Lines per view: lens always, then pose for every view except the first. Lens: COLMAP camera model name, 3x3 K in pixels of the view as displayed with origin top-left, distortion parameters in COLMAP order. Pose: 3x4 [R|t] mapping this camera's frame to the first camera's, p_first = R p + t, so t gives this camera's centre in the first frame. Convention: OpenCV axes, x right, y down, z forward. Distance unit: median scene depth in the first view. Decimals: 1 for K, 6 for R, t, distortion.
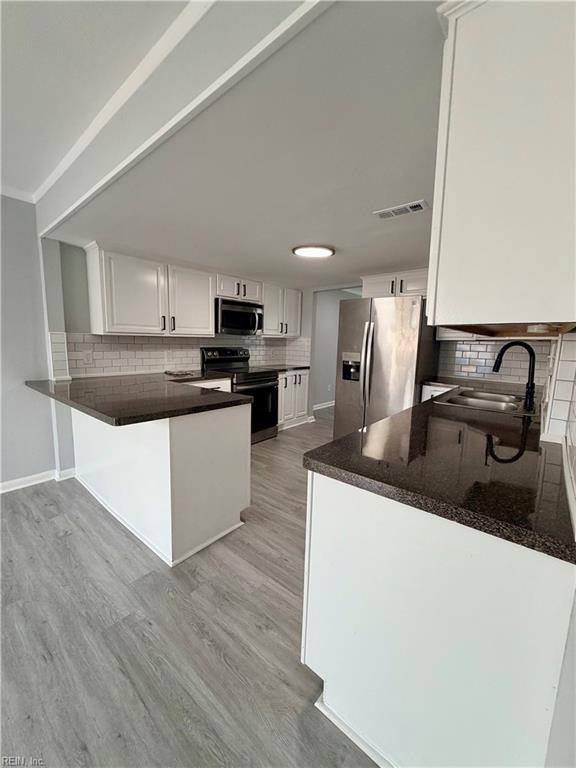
lens RADIAL K [[307.1, 0, 288.3], [0, 307.1, 382.5], [0, 0, 1]] dist [-0.000090, 0.000789]
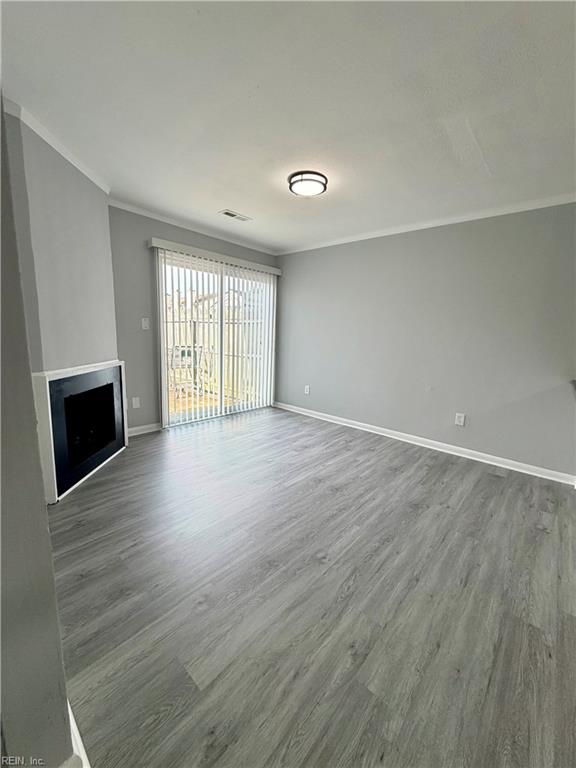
lens RADIAL K [[307.1, 0, 289.0], [0, 307.1, 383.6], [0, 0, 1]] dist [-0.000090, 0.000789]
pose [[-0.021516, 0.143138, -0.989469, 0.268490], [-0.172768, 0.974276, 0.144697, 0.033941], [0.984727, 0.174062, 0.003768, 0.118233]]
